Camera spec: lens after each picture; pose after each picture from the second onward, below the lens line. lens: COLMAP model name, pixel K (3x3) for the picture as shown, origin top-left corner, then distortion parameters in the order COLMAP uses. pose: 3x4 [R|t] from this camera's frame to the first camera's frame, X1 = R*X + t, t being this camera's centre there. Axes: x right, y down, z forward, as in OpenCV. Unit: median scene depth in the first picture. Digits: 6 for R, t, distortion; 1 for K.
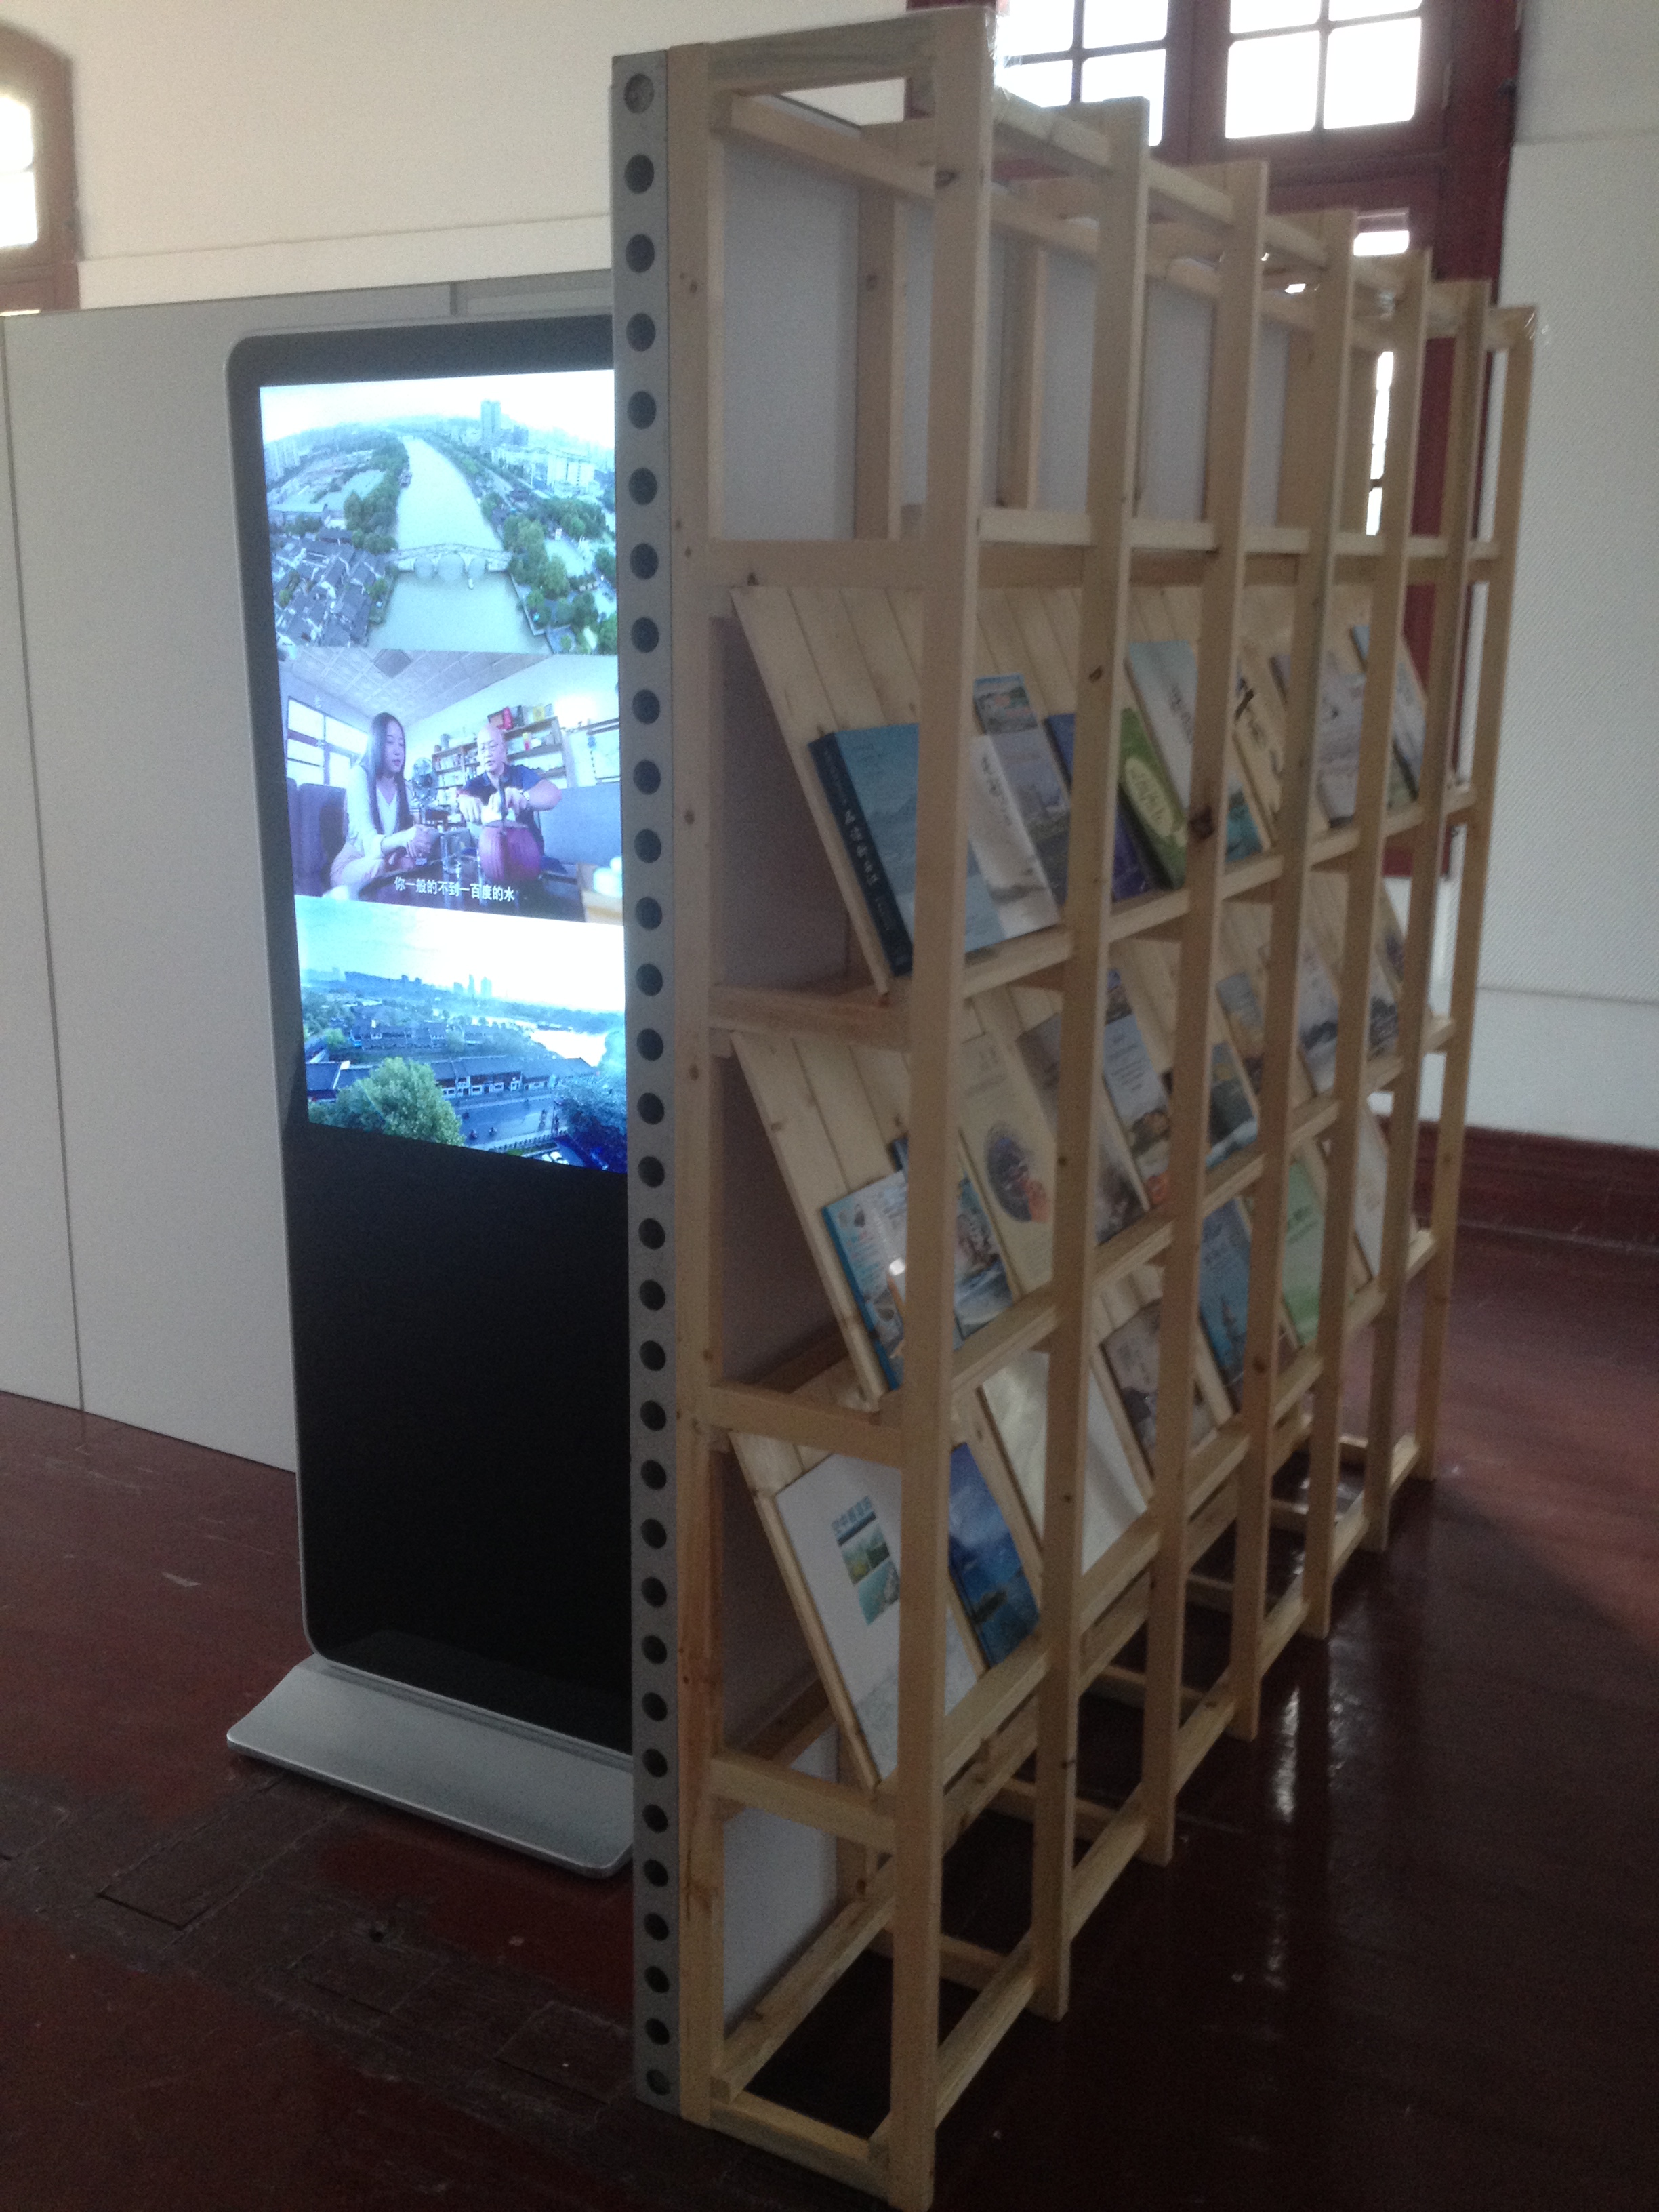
lens RADIAL K [[2261.2, 0, 829.5], [0, 2261.2, 1106.0], [0, 0, 1]] dist [0.279757, -0.772635]
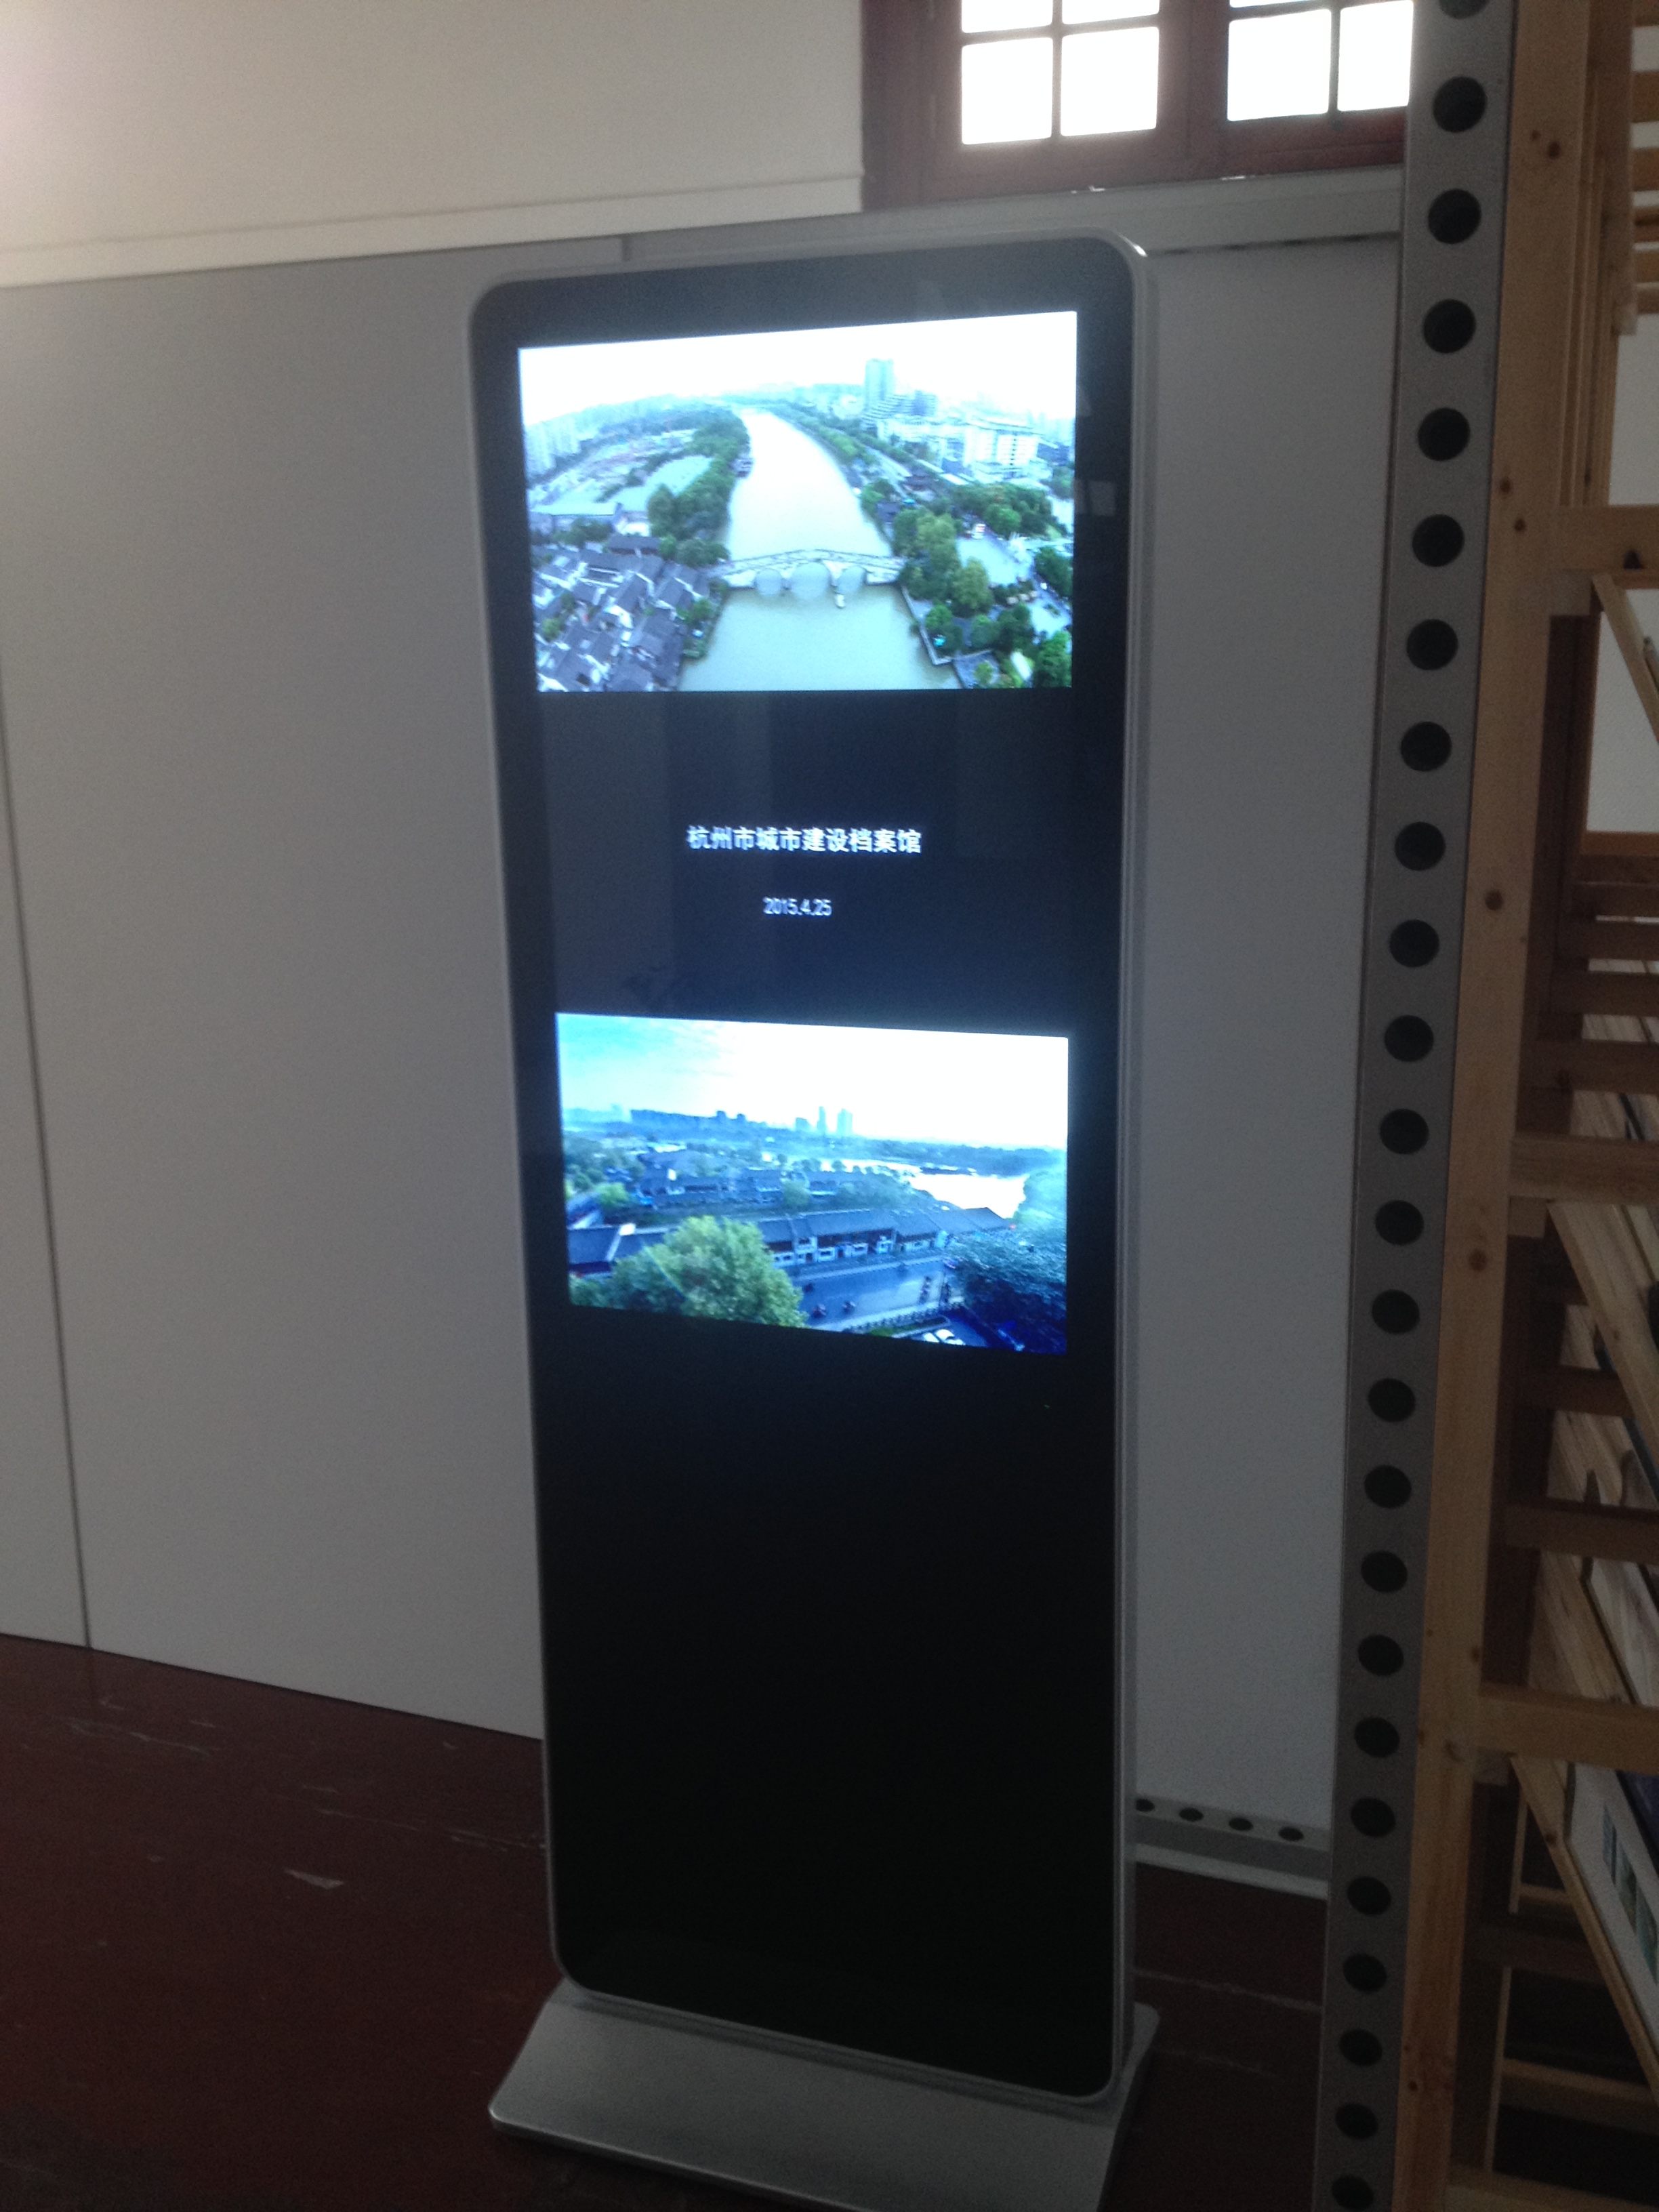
lens RADIAL K [[2261.2, 0, 829.5], [0, 2261.2, 1106.0], [0, 0, 1]] dist [0.279757, -0.772635]
pose [[0.986067, -0.057053, 0.156260, -0.276819], [0.058978, 0.998230, -0.007705, -0.052338], [-0.155544, 0.016813, 0.987686, 0.244130]]
